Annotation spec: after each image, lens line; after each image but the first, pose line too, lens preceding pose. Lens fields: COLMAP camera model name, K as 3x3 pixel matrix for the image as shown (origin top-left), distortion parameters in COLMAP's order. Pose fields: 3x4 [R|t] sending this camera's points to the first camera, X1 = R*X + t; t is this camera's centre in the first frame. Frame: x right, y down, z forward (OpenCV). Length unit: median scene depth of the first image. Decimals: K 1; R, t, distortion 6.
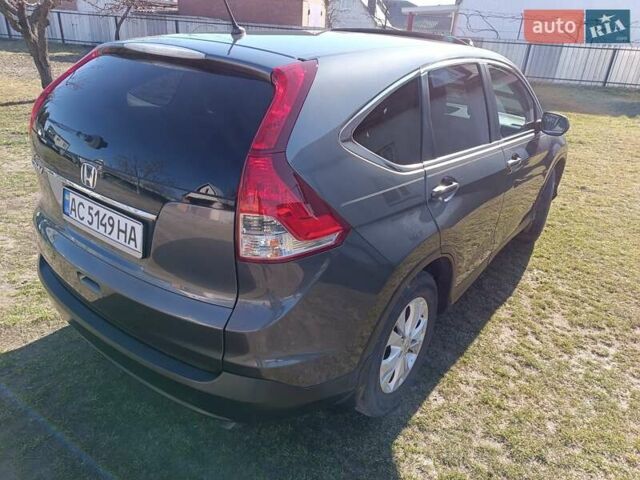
lens RADIAL K [[453.5, 0, 320.0], [0, 453.5, 240.0], [0, 0, 1]] dist [0.012459, -0.005095]
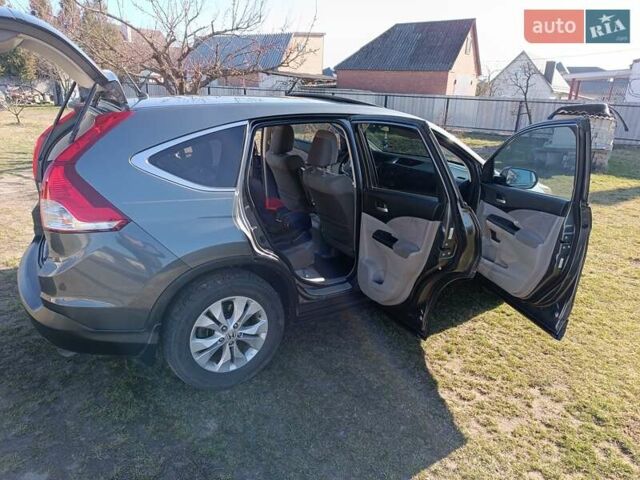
lens RADIAL K [[453.5, 0, 320.0], [0, 453.5, 240.0], [0, 0, 1]] dist [0.012459, -0.005095]
pose [[0.933985, 0.089140, -0.346016, 1.330075], [-0.134650, 0.984797, -0.109751, 0.127776], [0.330972, 0.149096, 0.931788, -0.187936]]
